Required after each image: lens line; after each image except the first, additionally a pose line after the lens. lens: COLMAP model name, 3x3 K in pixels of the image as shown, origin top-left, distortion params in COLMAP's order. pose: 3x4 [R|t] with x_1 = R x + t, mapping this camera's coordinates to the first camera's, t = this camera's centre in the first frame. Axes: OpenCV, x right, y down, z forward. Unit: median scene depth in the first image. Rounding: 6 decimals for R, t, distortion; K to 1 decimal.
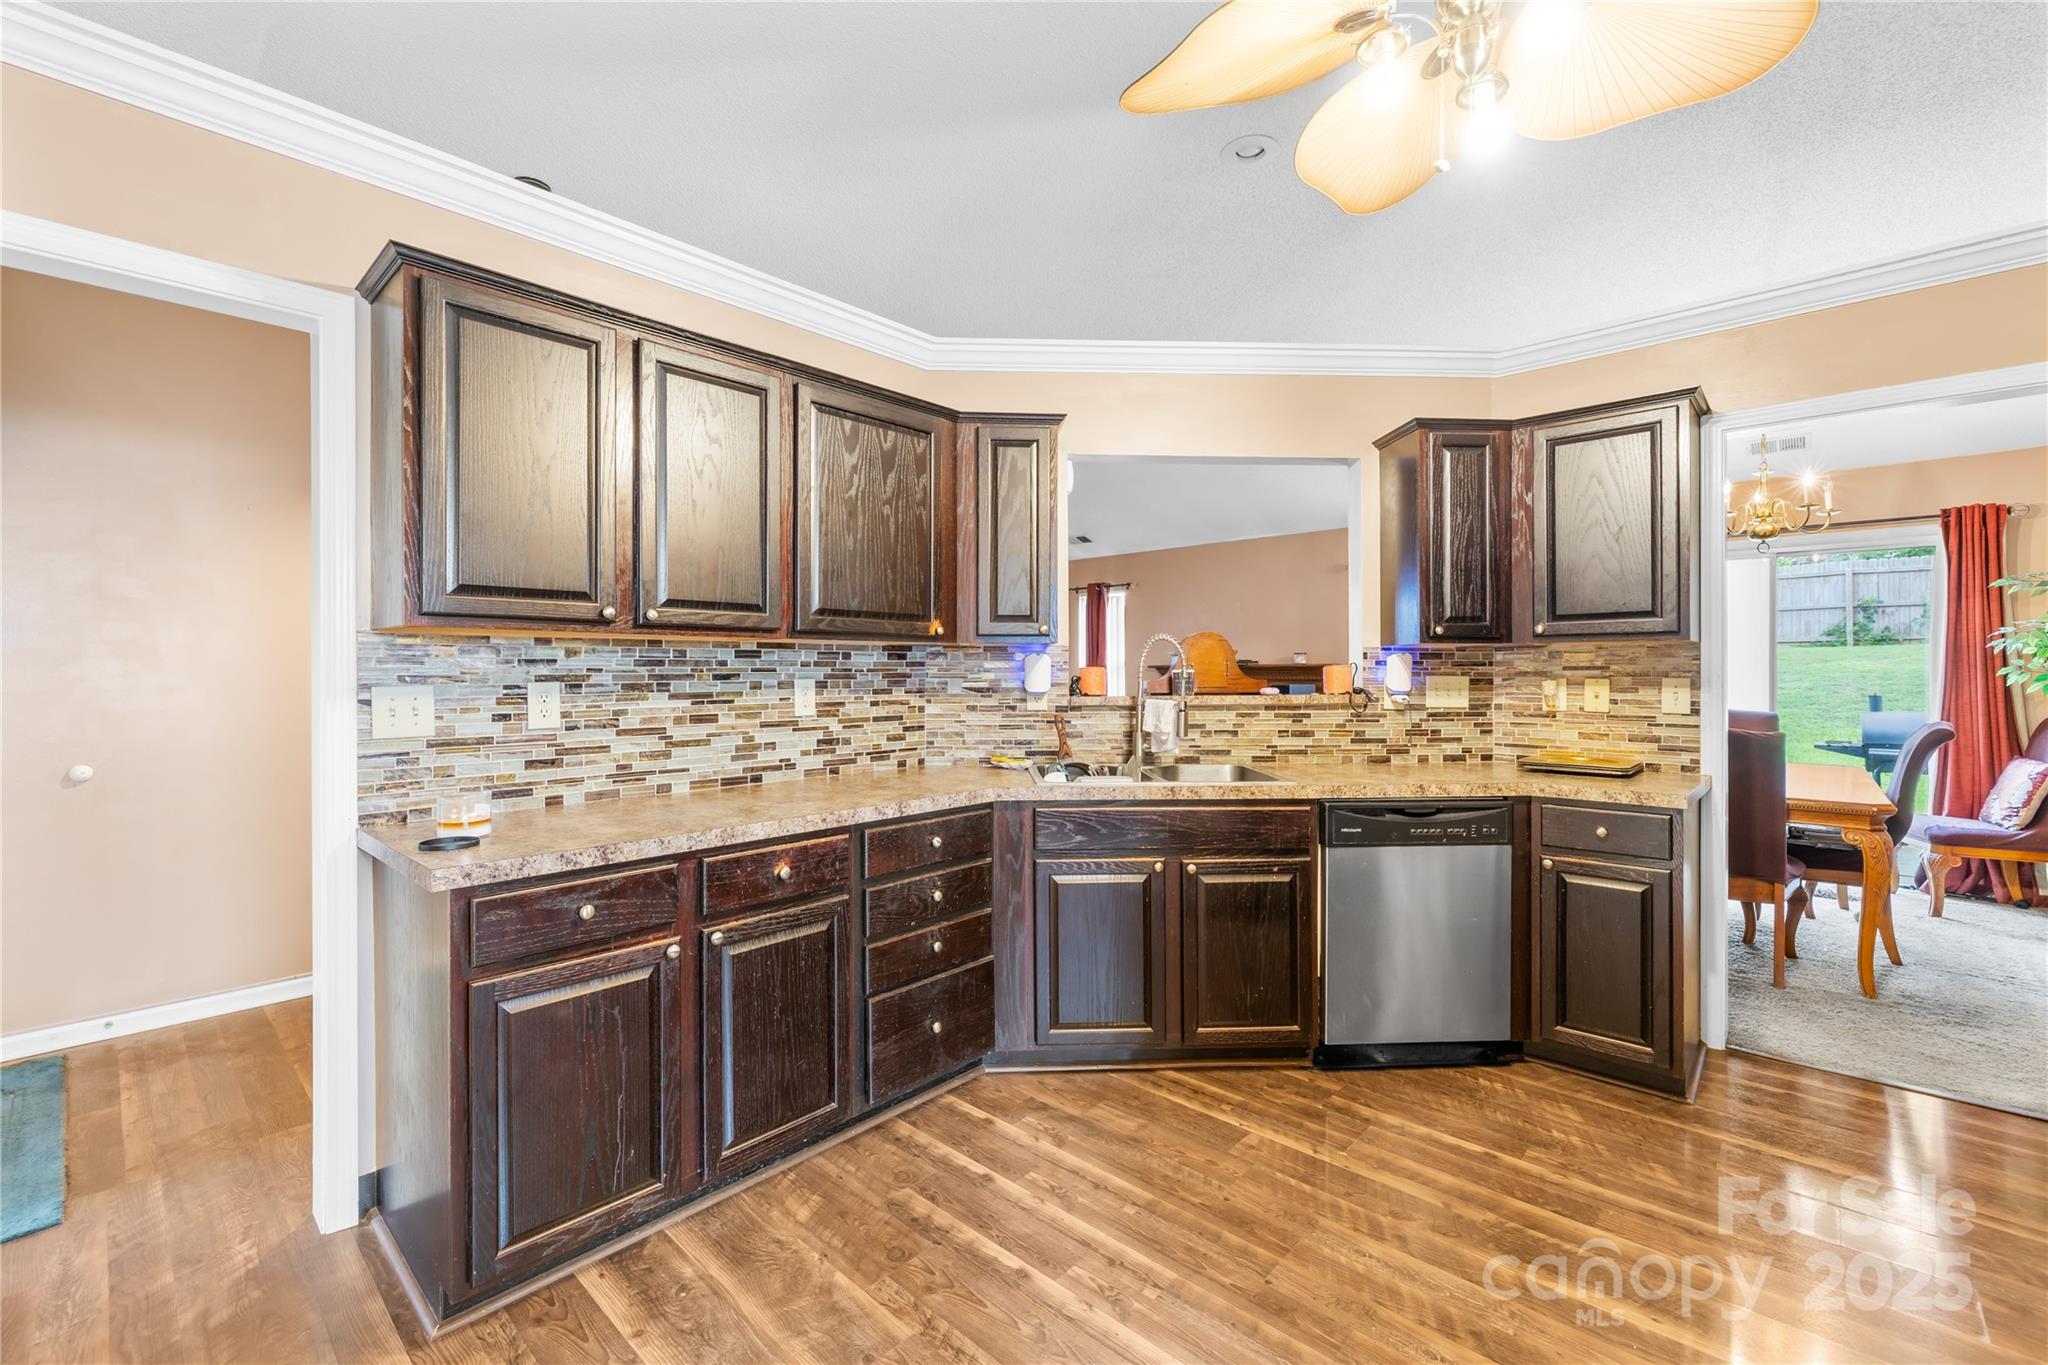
lens RADIAL K [[855.3, 0, 1016.2], [0, 855.3, 675.8], [0, 0, 1]] dist [-0.003925, -0.000471]
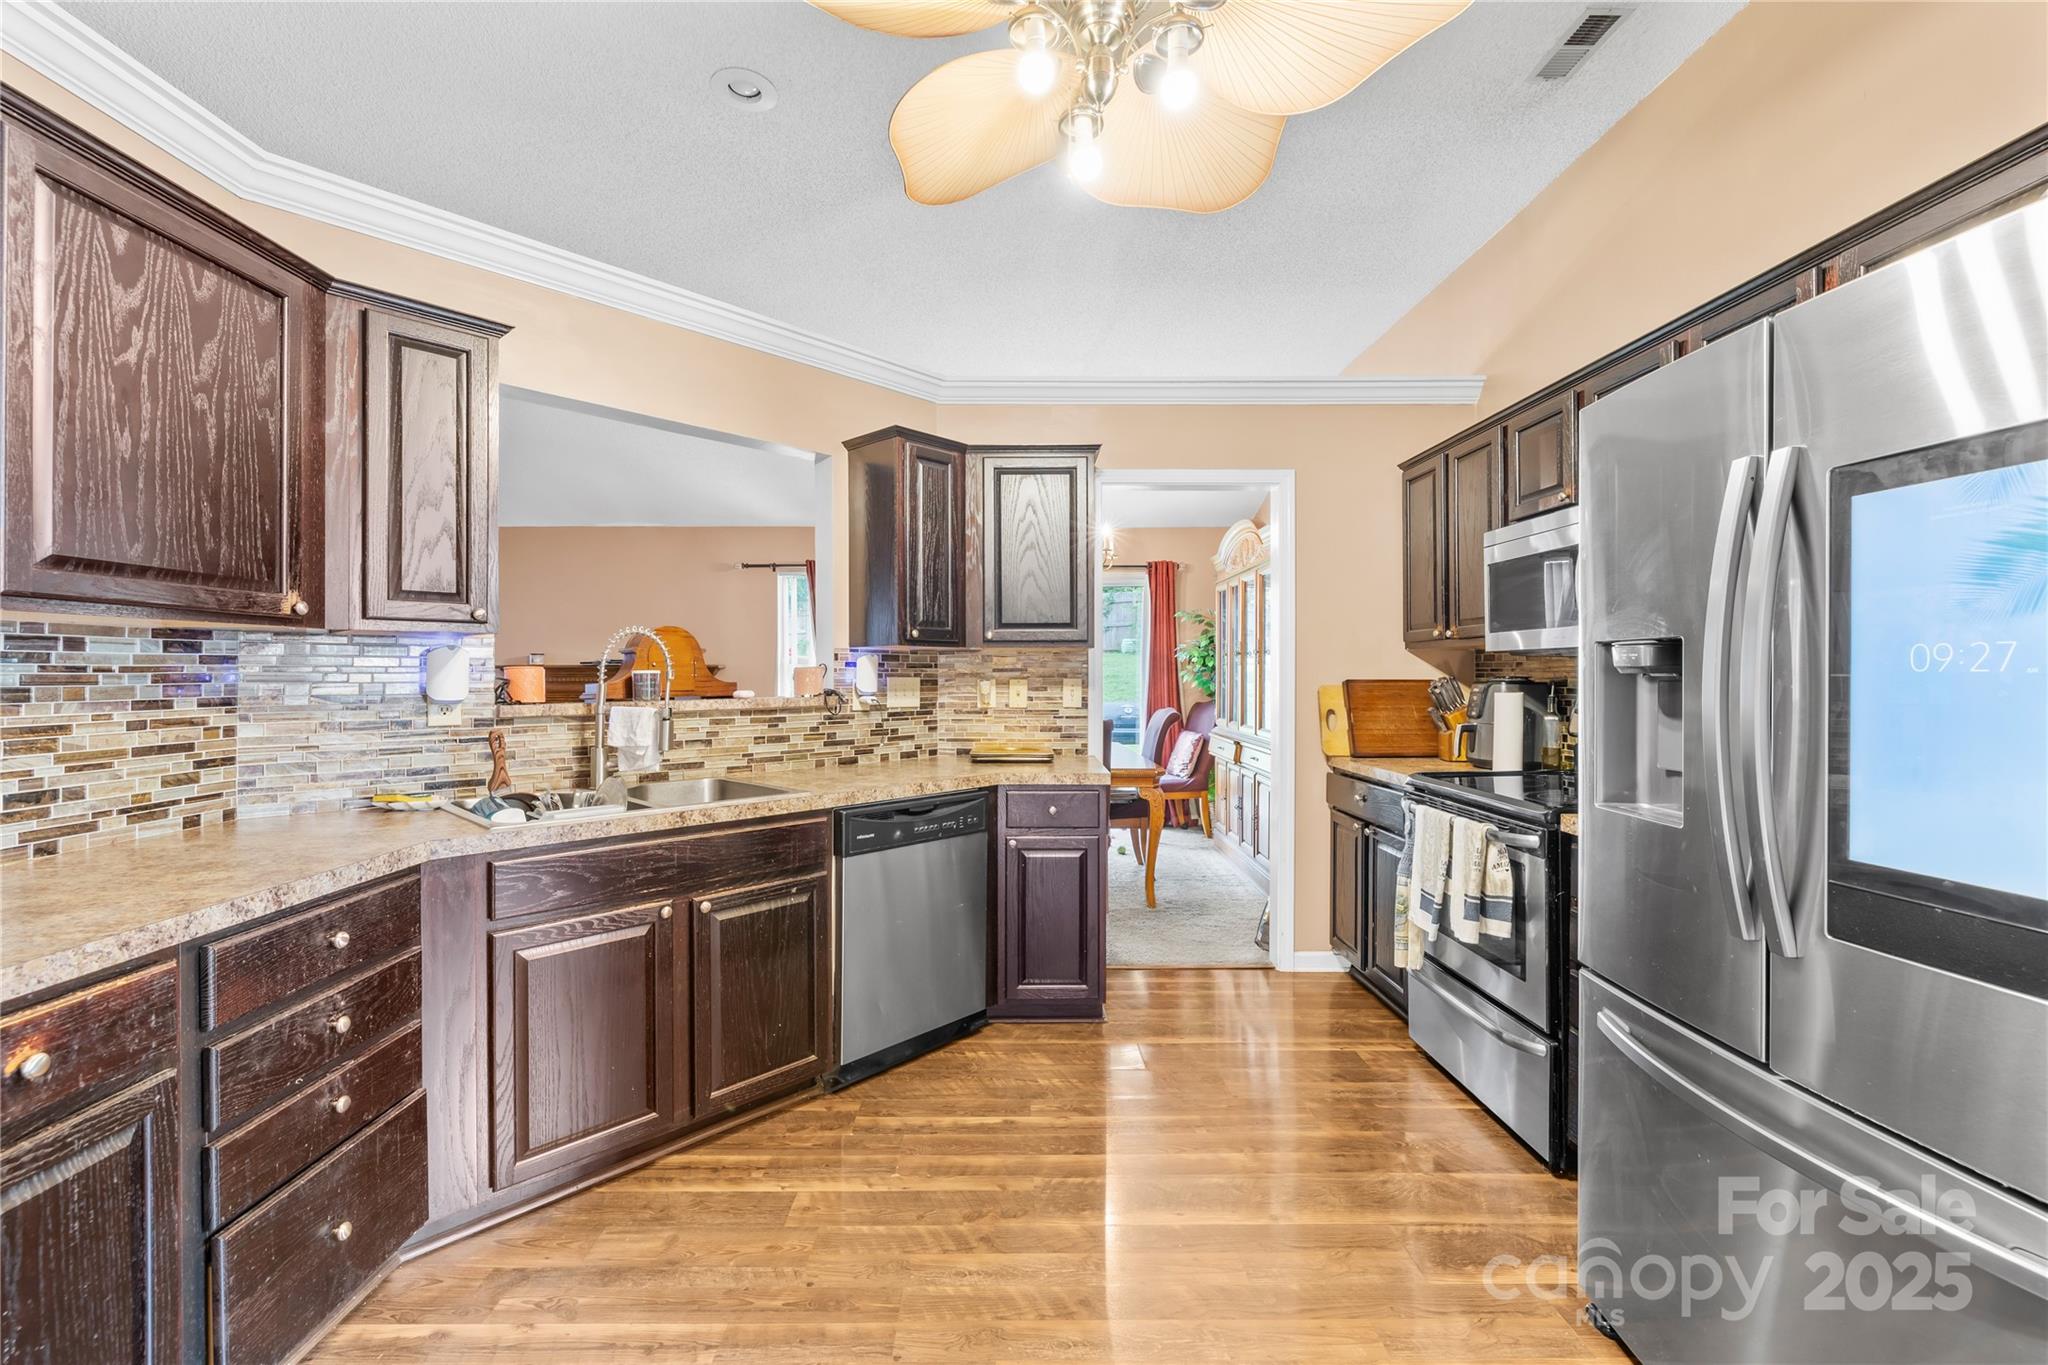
lens RADIAL K [[855.3, 0, 1021.8], [0, 855.3, 677.0], [0, 0, 1]] dist [-0.003925, -0.000471]
pose [[0.725221, -0.001686, 0.688514, -0.136700], [0.001823, 0.999998, 0.000529, -0.000304], [-0.688514, 0.000872, 0.725223, 0.162131]]
